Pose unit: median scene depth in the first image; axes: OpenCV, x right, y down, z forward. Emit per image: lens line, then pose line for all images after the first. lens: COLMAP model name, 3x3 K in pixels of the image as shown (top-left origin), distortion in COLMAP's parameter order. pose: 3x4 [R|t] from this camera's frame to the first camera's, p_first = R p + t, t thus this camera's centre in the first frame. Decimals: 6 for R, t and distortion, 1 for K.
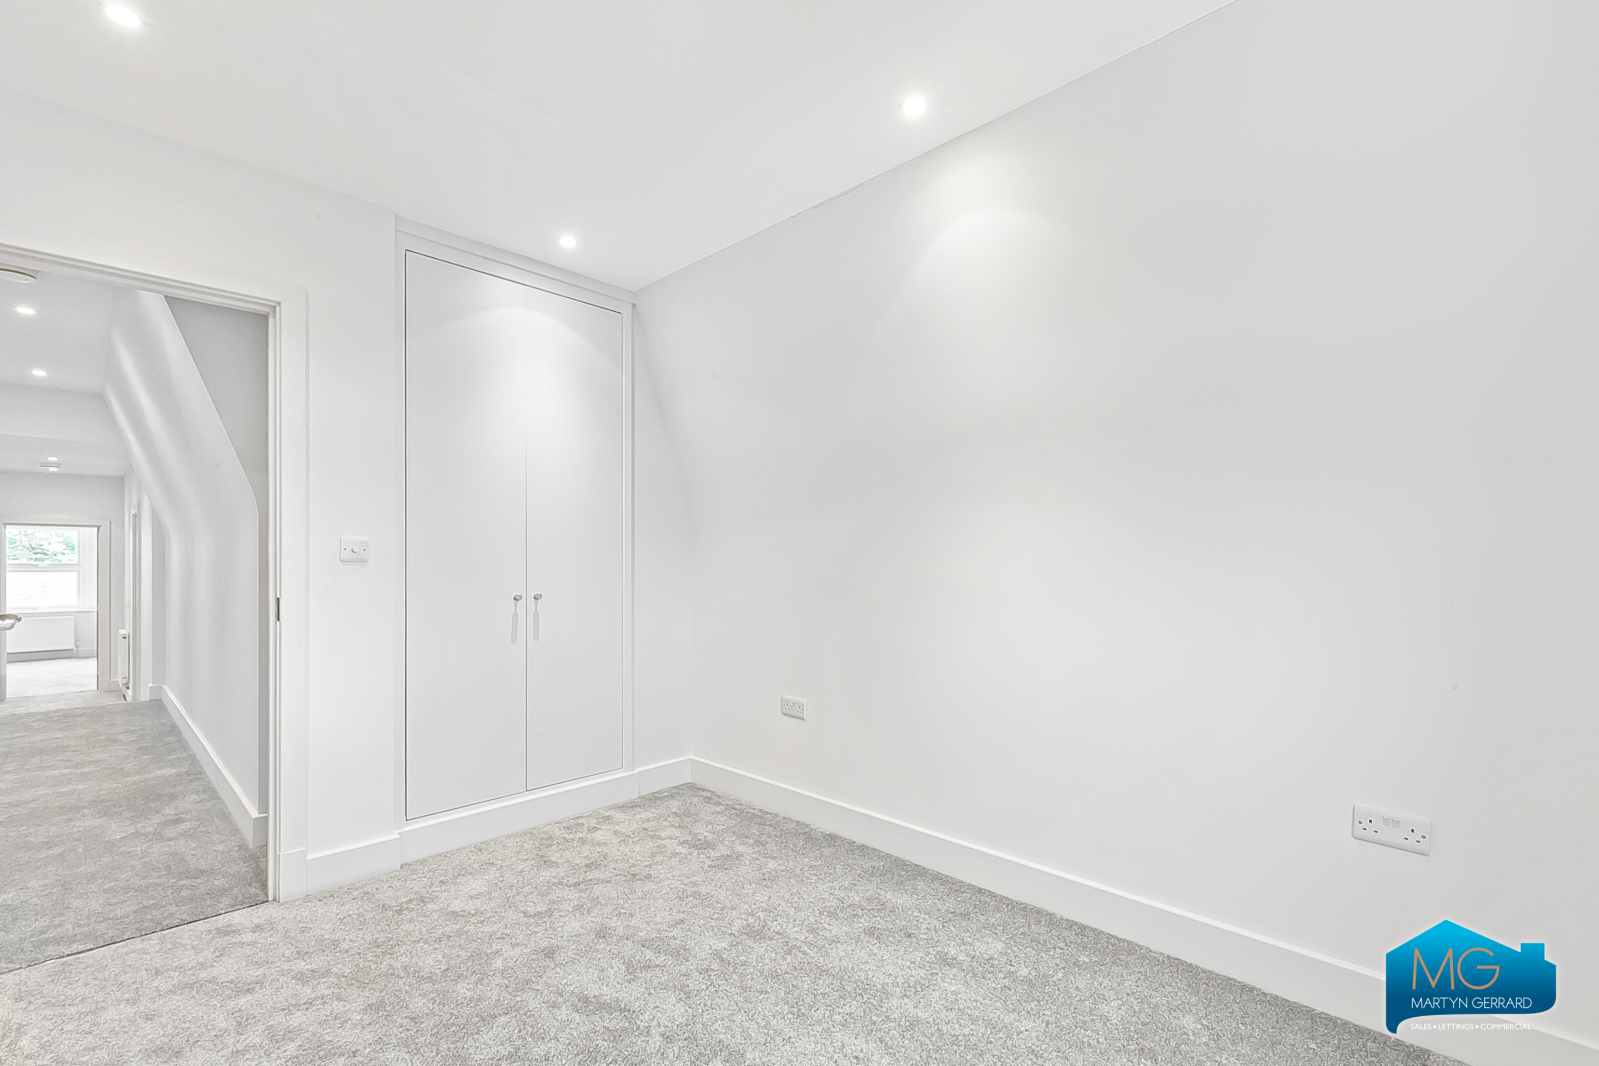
lens RADIAL K [[720.8, 0, 794.7], [0, 720.8, 545.7], [0, 0, 1]] dist [0.014592, 0.000365]
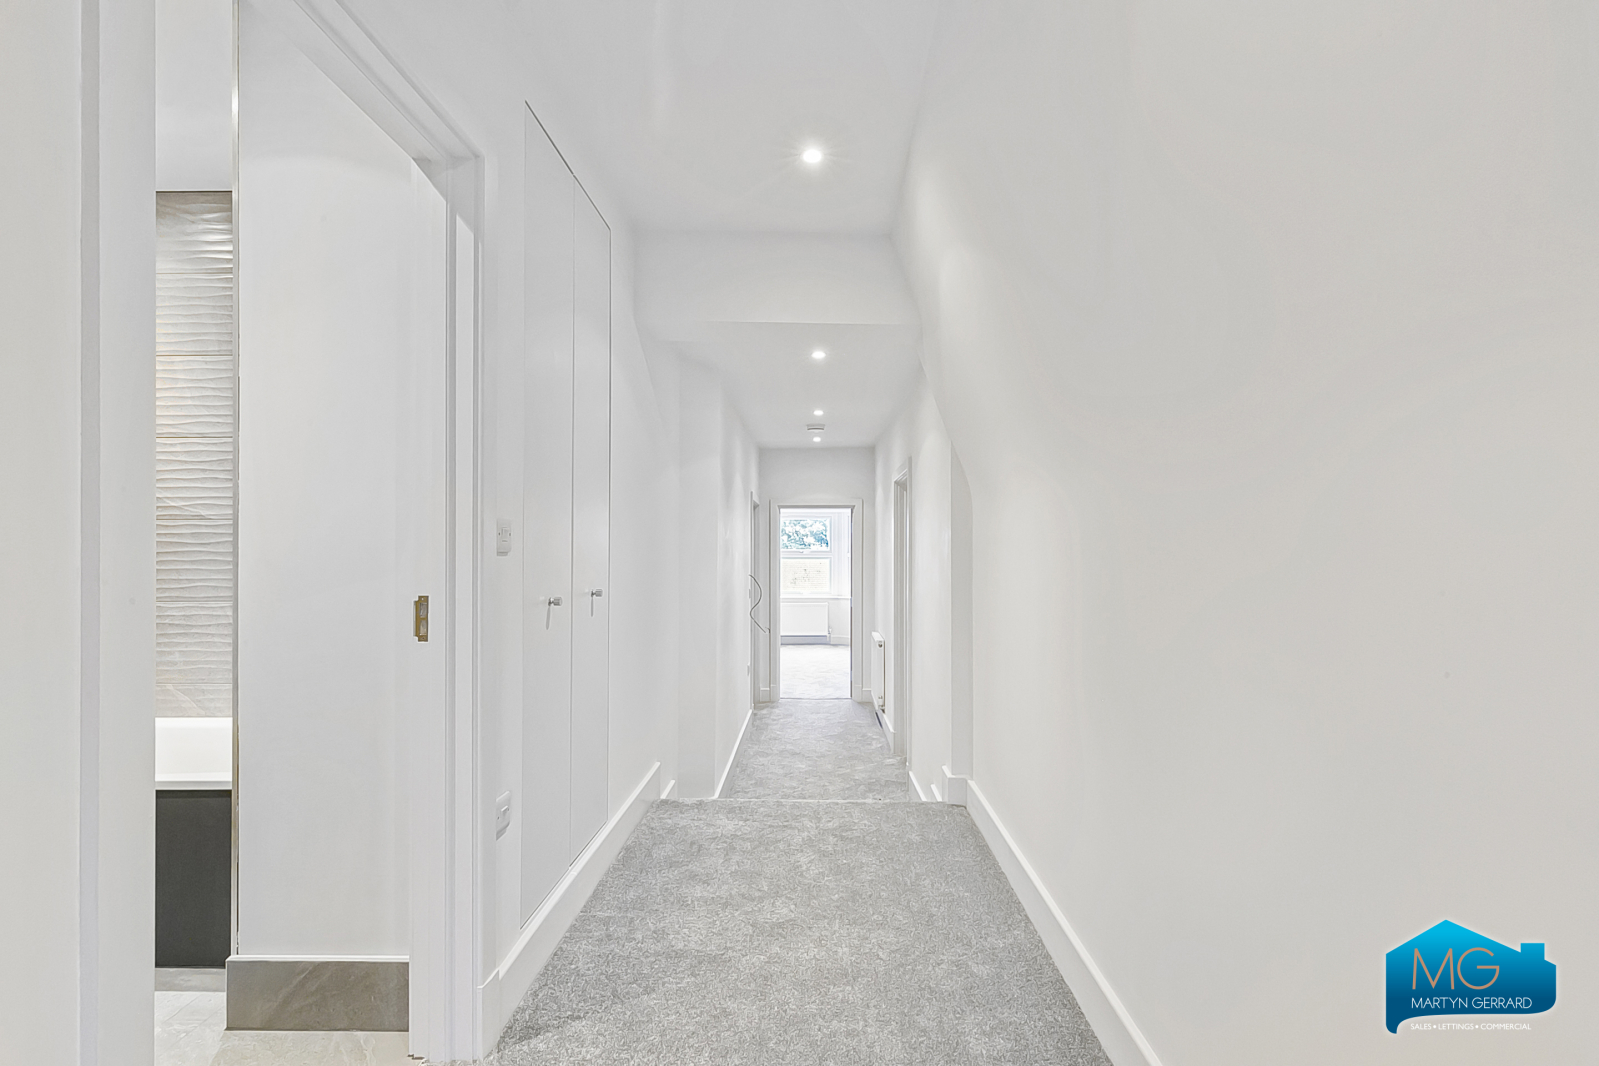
lens RADIAL K [[720.8, 0, 796.0], [0, 720.8, 536.3], [0, 0, 1]] dist [0.014592, 0.000365]
pose [[0.689960, -0.006895, -0.723815, -0.397289], [0.004495, 0.999976, -0.005241, 0.011968], [0.723833, 0.000362, 0.689975, 0.380644]]
